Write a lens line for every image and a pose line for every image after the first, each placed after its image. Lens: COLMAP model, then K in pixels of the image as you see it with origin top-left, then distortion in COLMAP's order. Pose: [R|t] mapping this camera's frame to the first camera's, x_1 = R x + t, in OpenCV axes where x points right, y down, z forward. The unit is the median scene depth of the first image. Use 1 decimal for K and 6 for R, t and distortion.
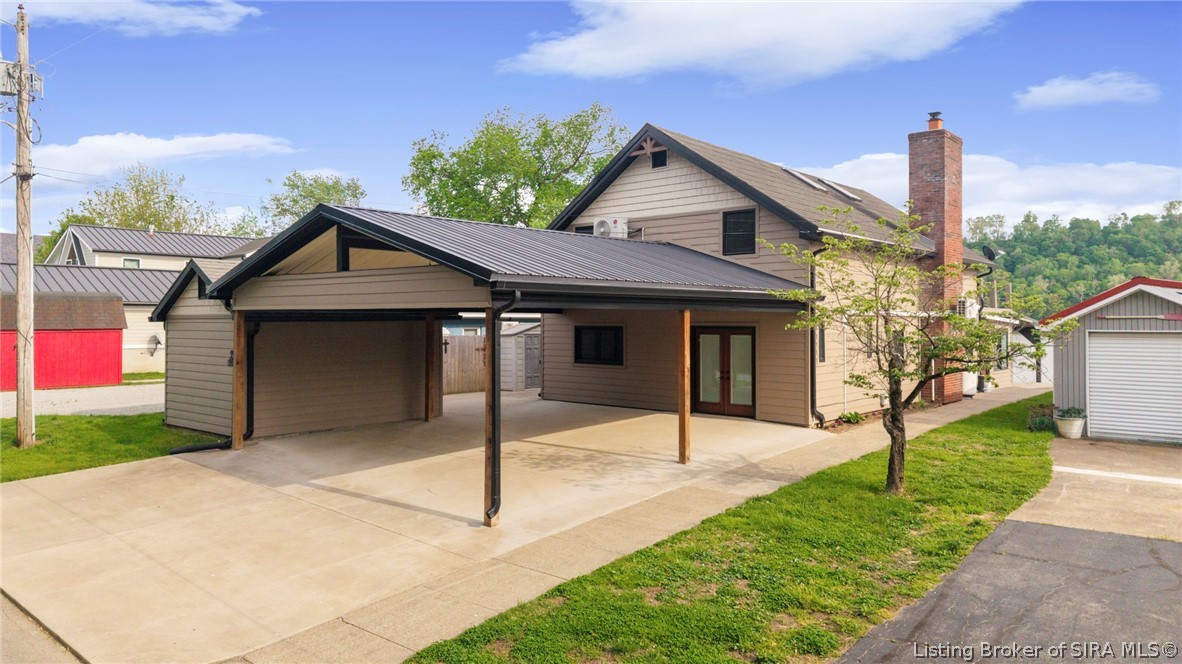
lens RADIAL K [[786.2, 0, 591.0], [0, 786.2, 297.1], [0, 0, 1]] dist [-0.023688, -0.000555]
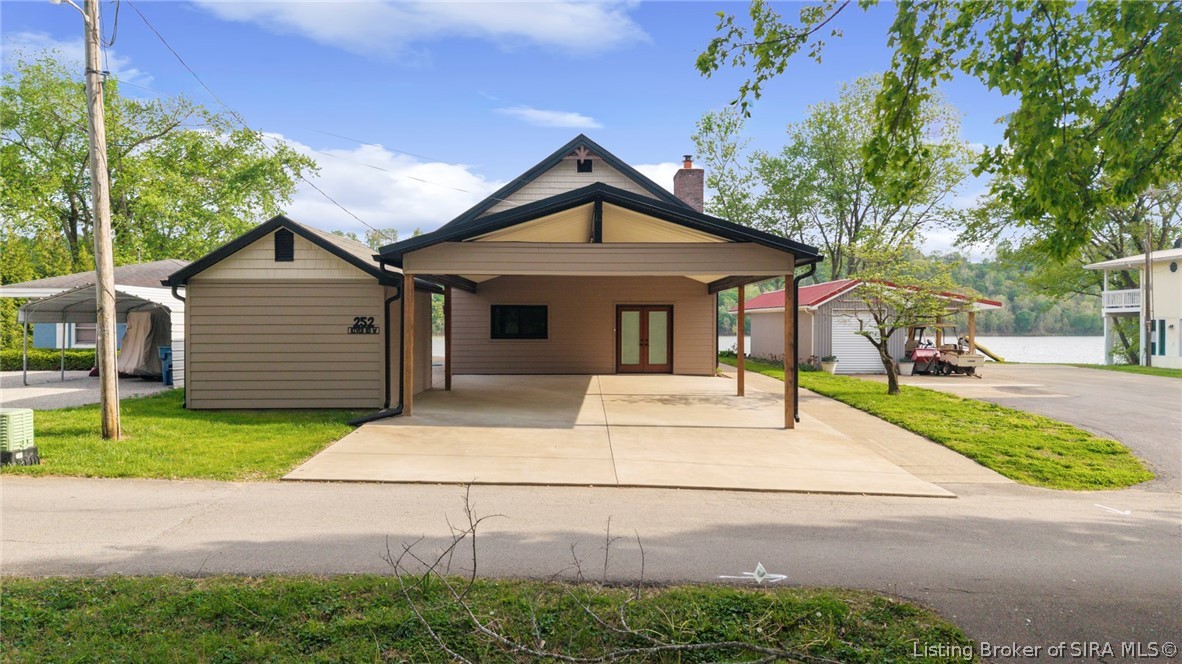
lens RADIAL K [[779.5, 0, 591.0], [0, 779.5, 332.0], [0, 0, 1]] dist [-0.001431, -0.000910]
pose [[0.720210, -0.009316, 0.693693, -0.775853], [-0.017645, 0.999340, 0.031740, 0.042487], [-0.693531, -0.035100, 0.719571, 0.136228]]
